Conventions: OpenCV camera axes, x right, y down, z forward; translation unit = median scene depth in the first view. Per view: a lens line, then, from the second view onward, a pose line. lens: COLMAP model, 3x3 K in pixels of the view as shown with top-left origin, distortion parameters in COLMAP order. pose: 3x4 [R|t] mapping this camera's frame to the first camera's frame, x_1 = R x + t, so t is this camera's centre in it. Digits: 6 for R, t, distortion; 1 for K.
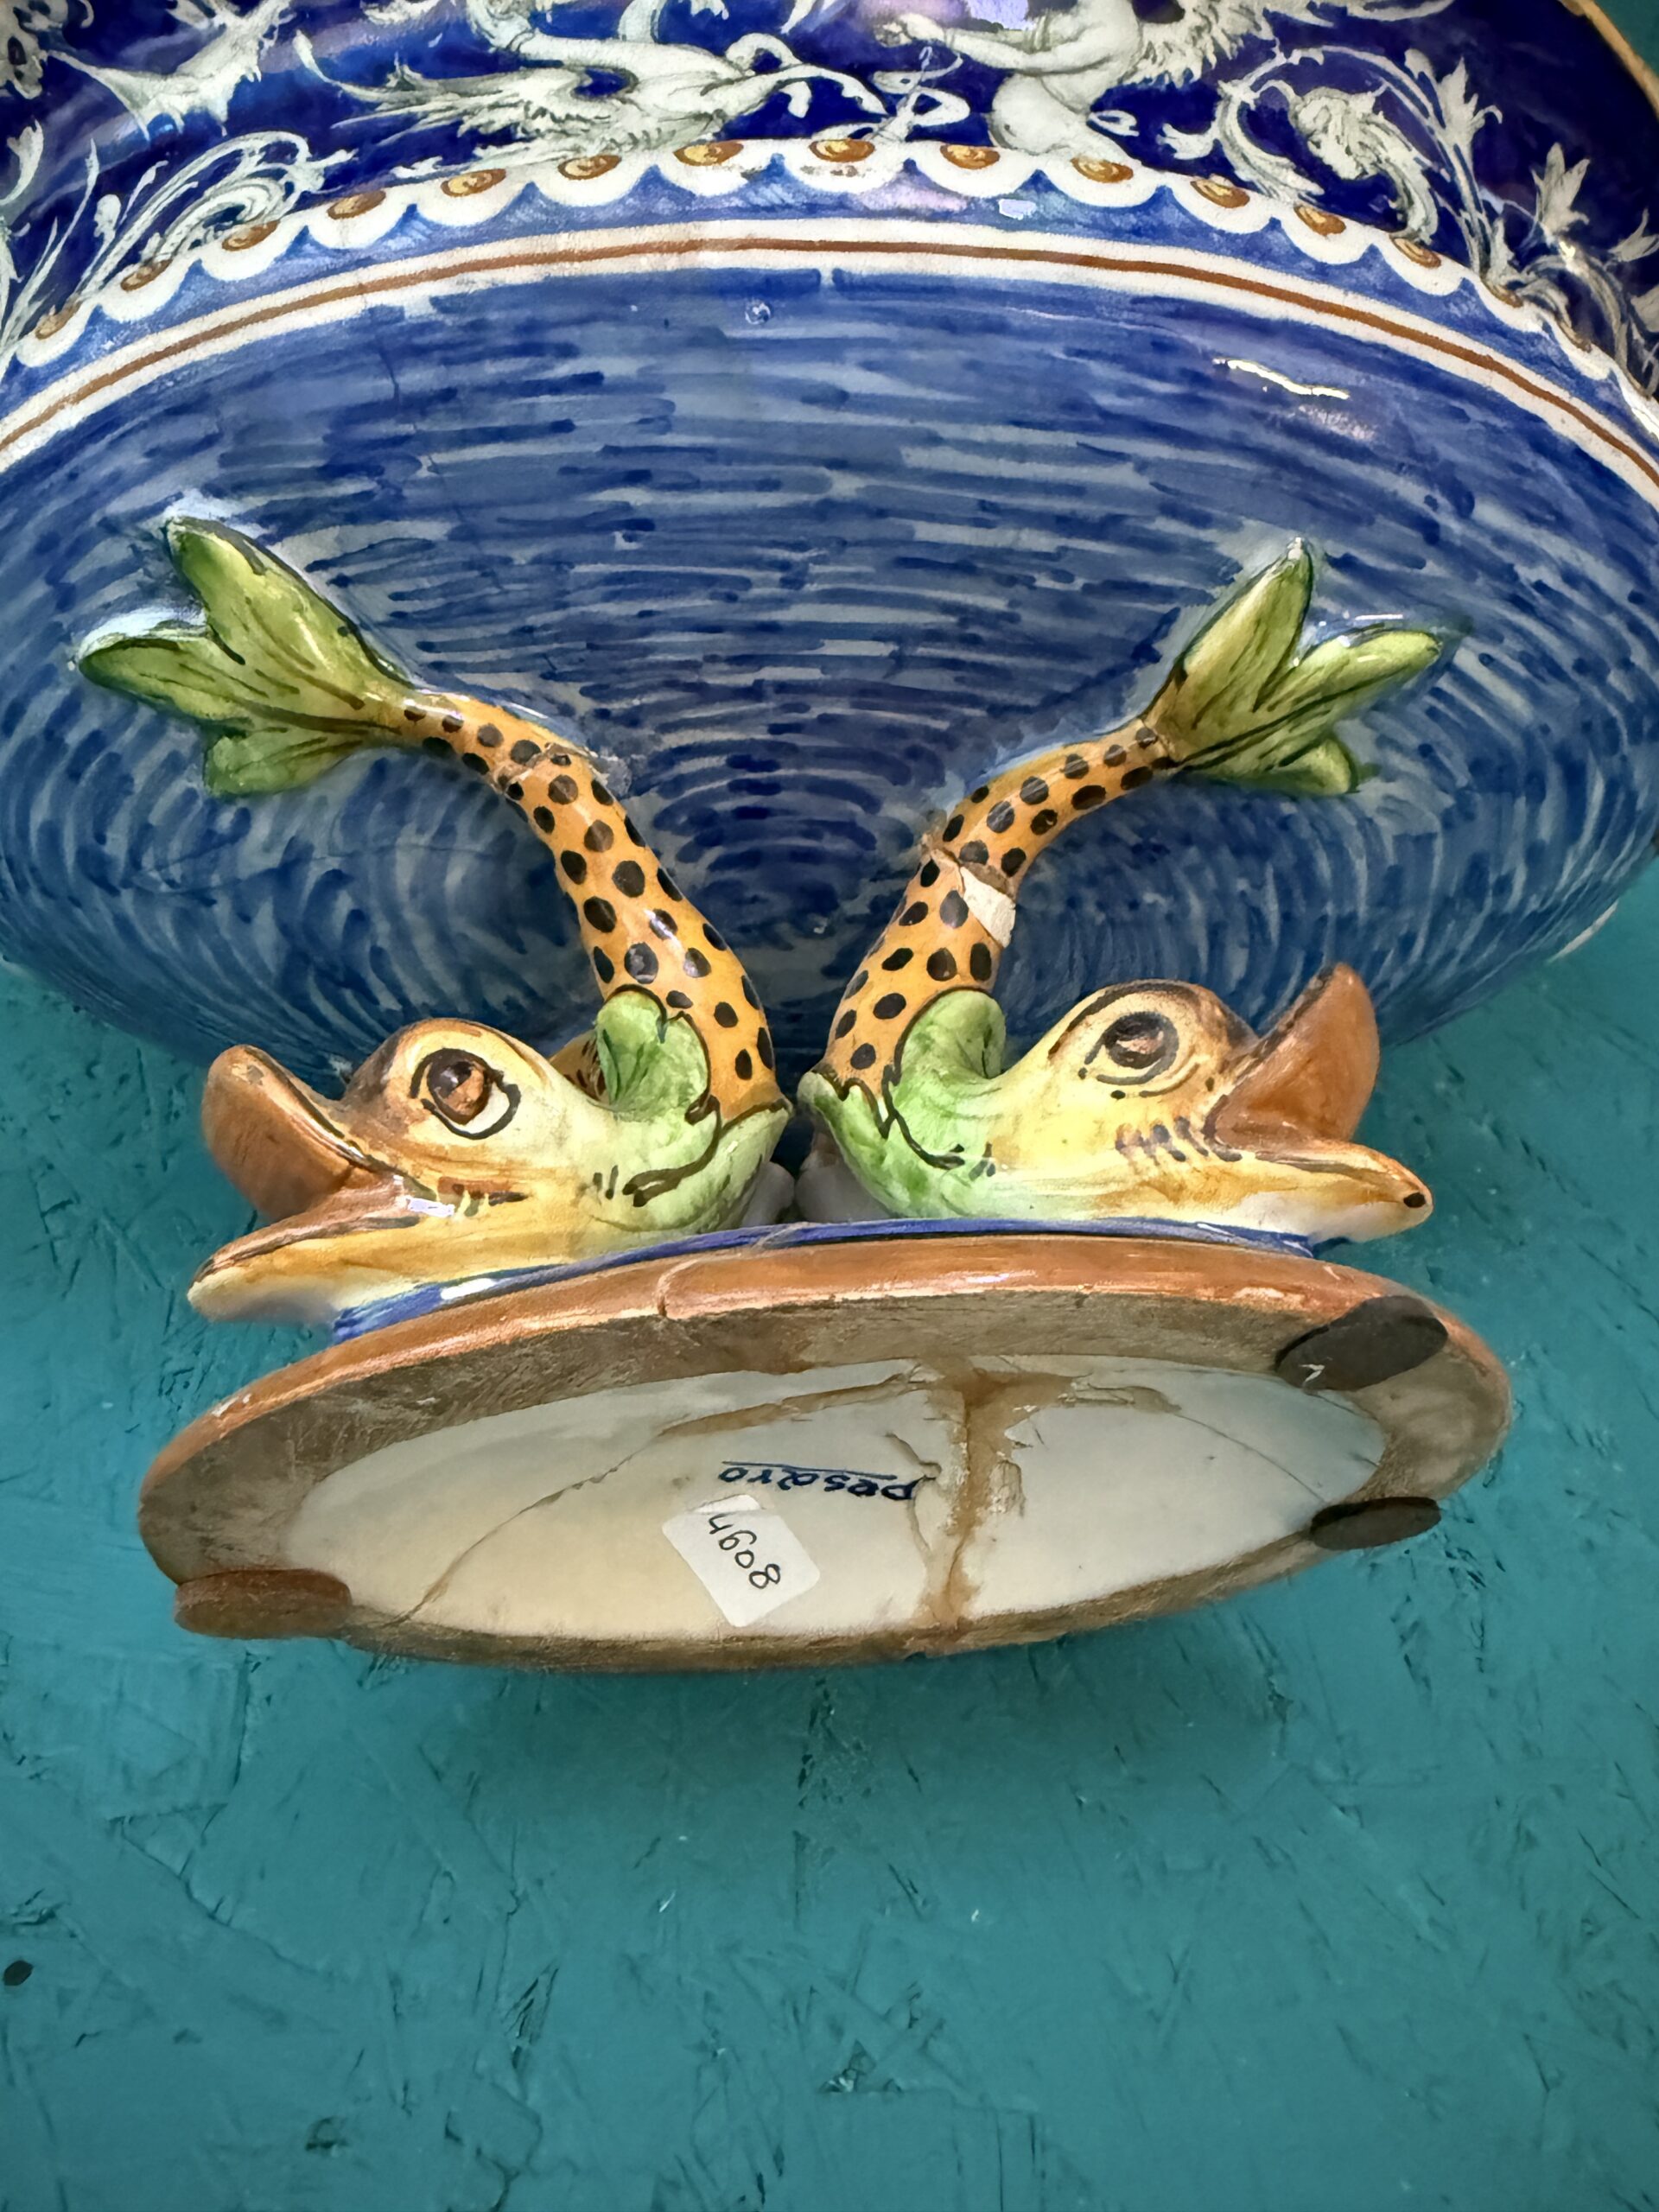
lens RADIAL K [[1587.3, 0, 816.6], [0, 1587.3, 977.3], [0, 0, 1]] dist [0.001157, 0.002234]
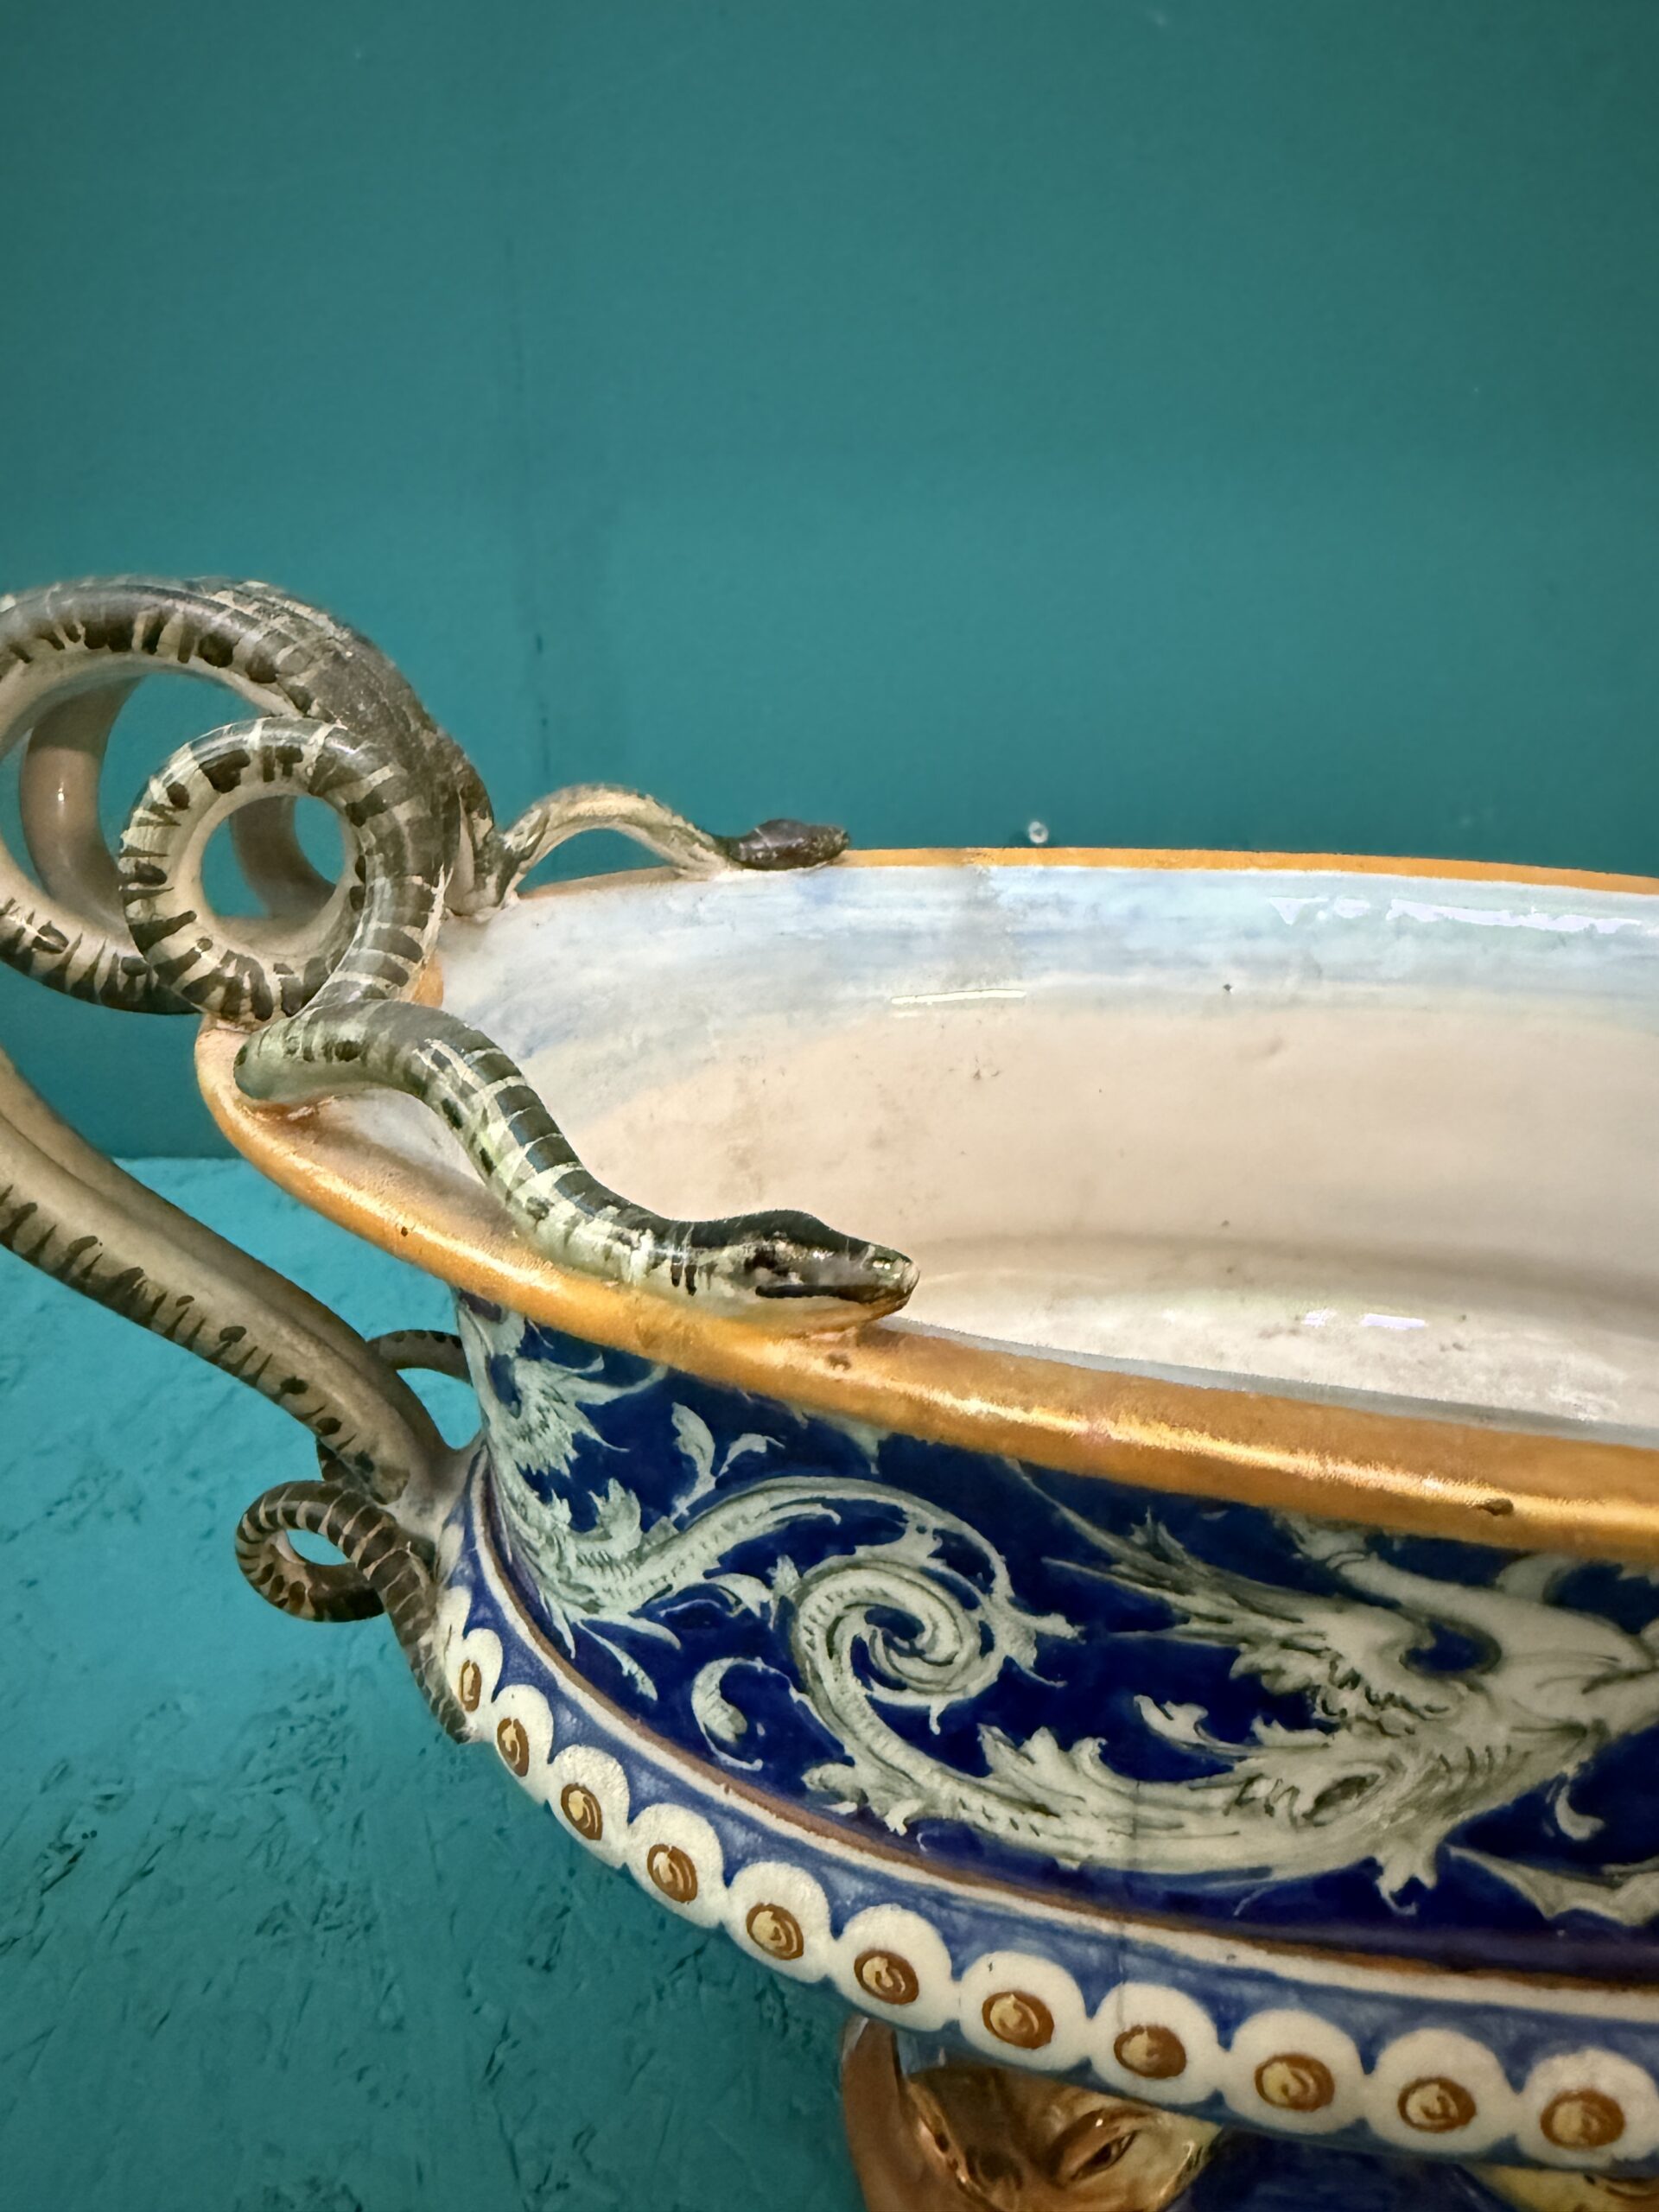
lens RADIAL K [[1587.3, 0, 816.6], [0, 1587.3, 977.3], [0, 0, 1]] dist [0.001157, 0.002234]
pose [[0.996770, 0.079865, -0.008403, -0.447151], [-0.040883, 0.594733, 0.802883, -1.337588], [0.069120, -0.799947, 0.596077, 0.821182]]
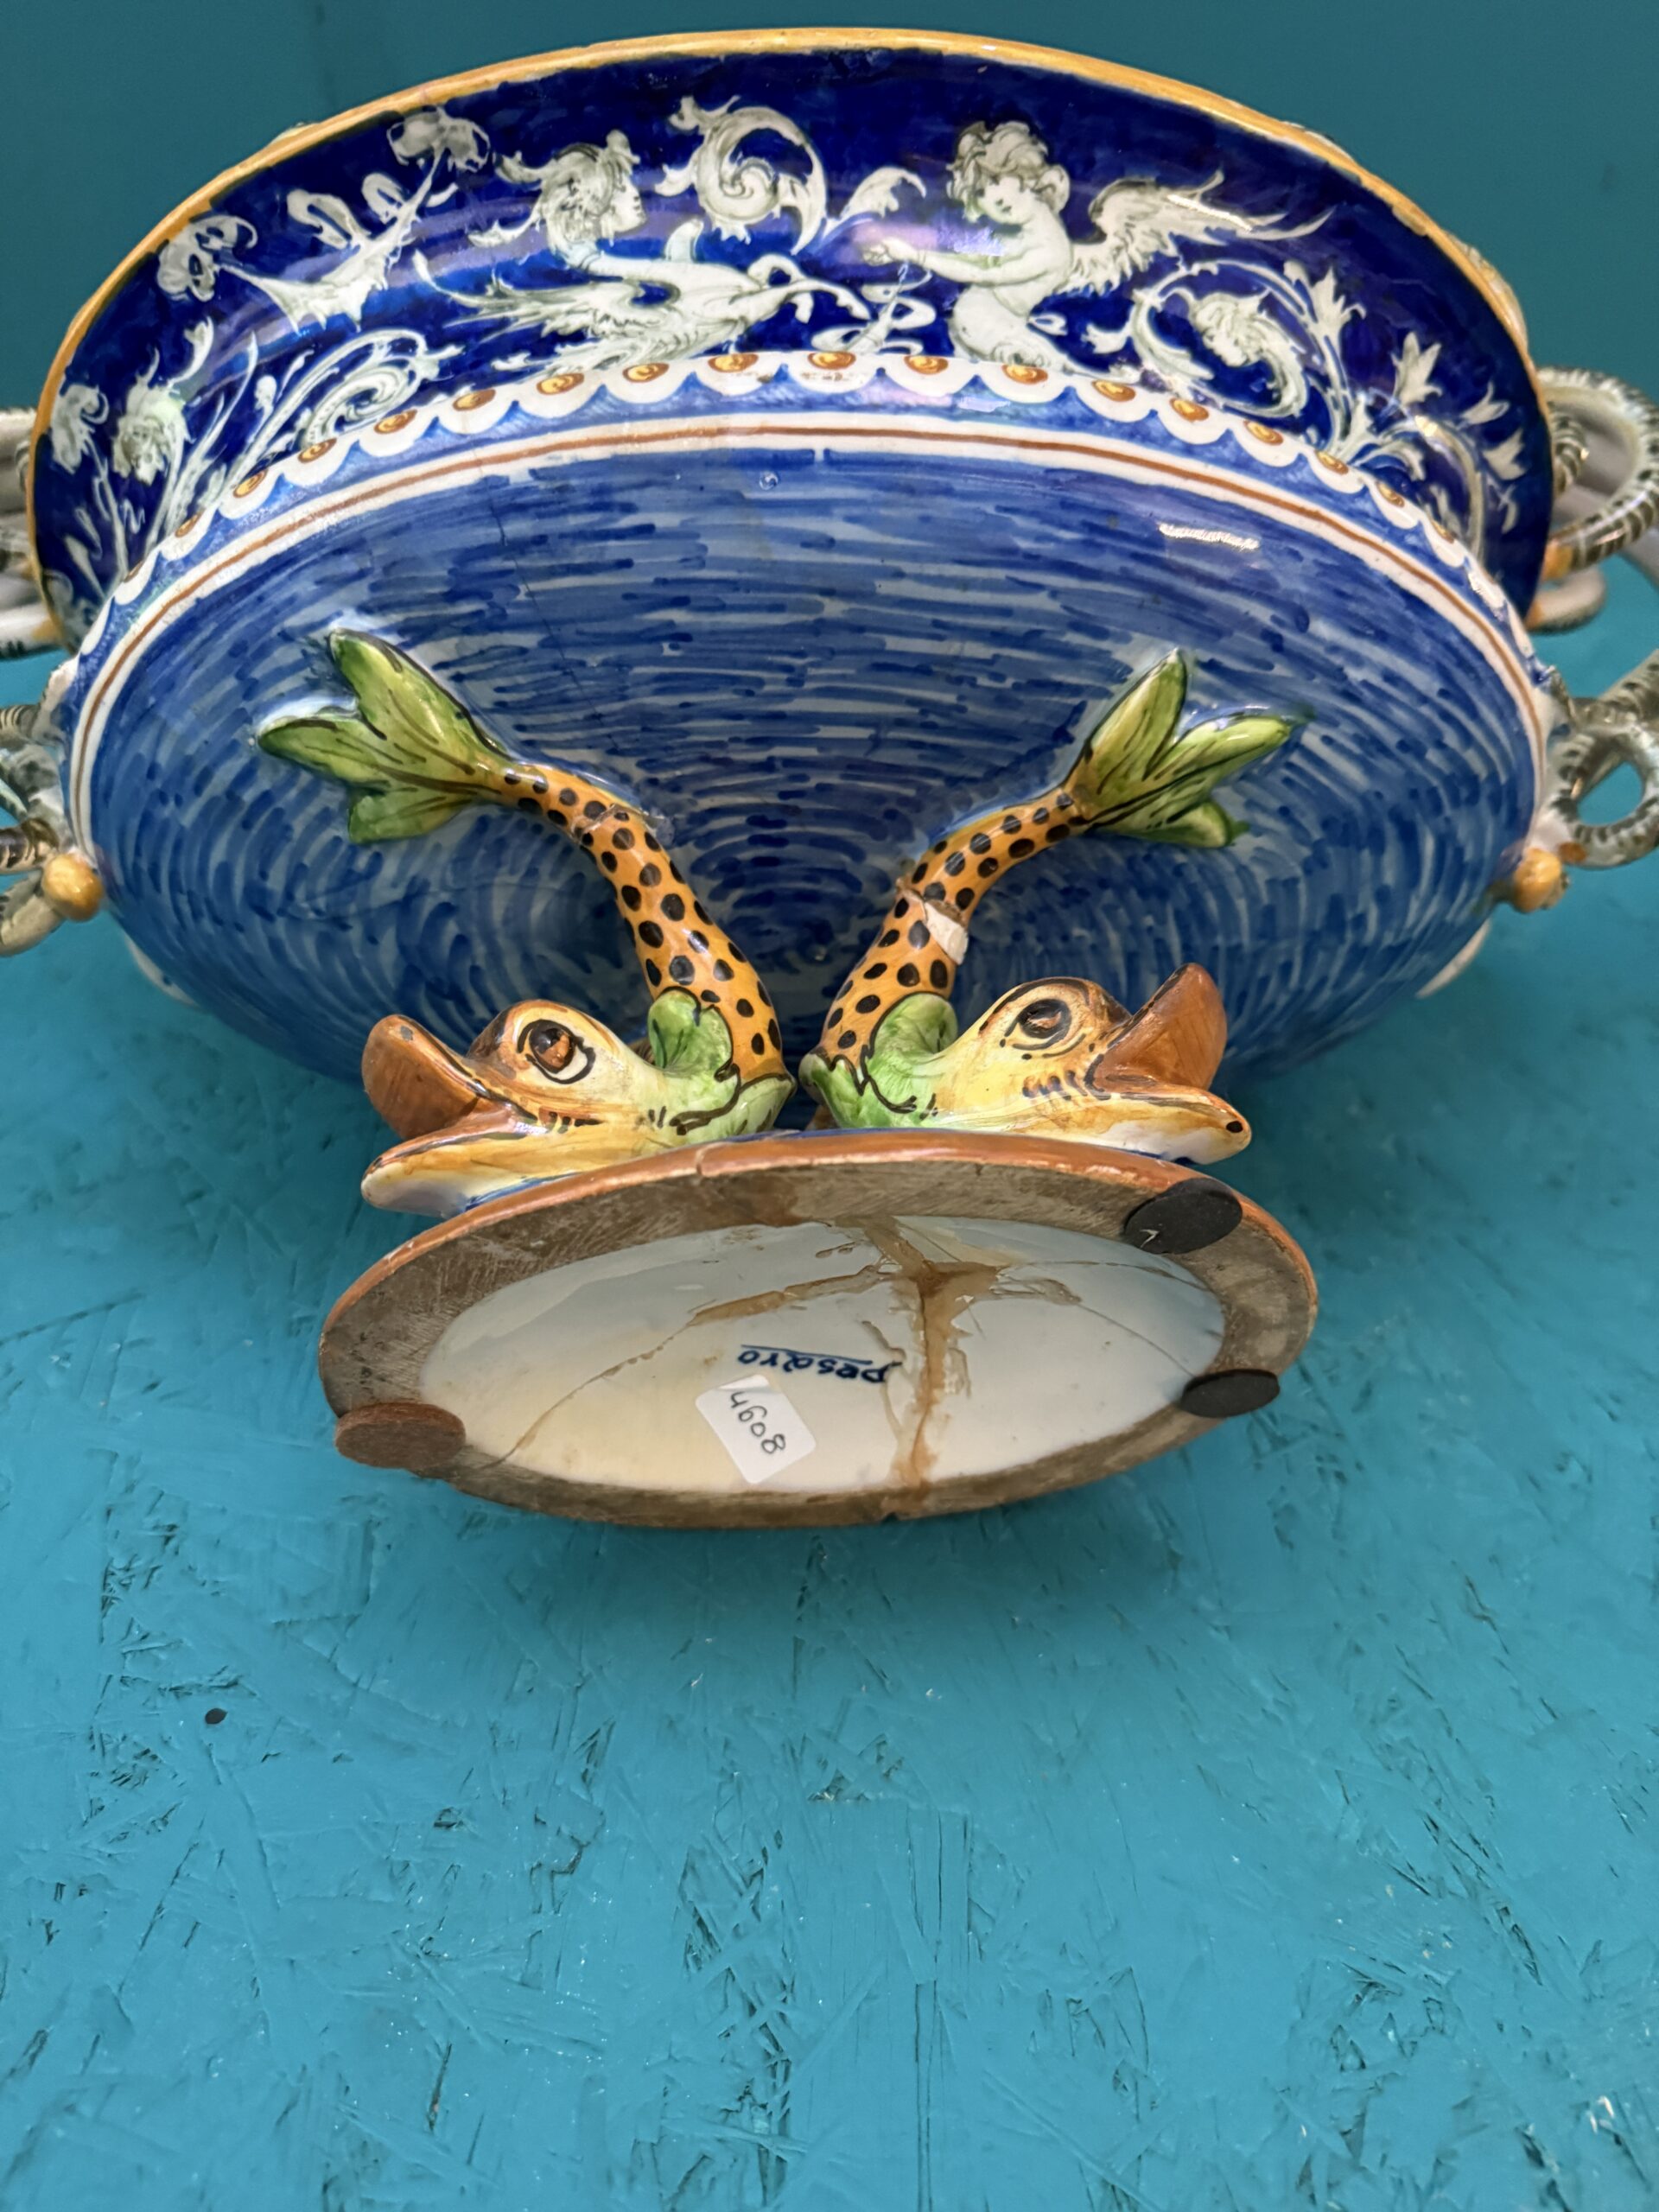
lens RADIAL K [[1590.7, 0, 829.5], [0, 1590.7, 1106.0], [0, 0, 1]] dist [0.118913, -0.284671]
pose [[0.999929, 0.005473, -0.010541, 0.027775], [-0.005327, 0.999889, 0.013907, 0.084072], [0.010616, -0.013850, 0.999848, -0.331942]]
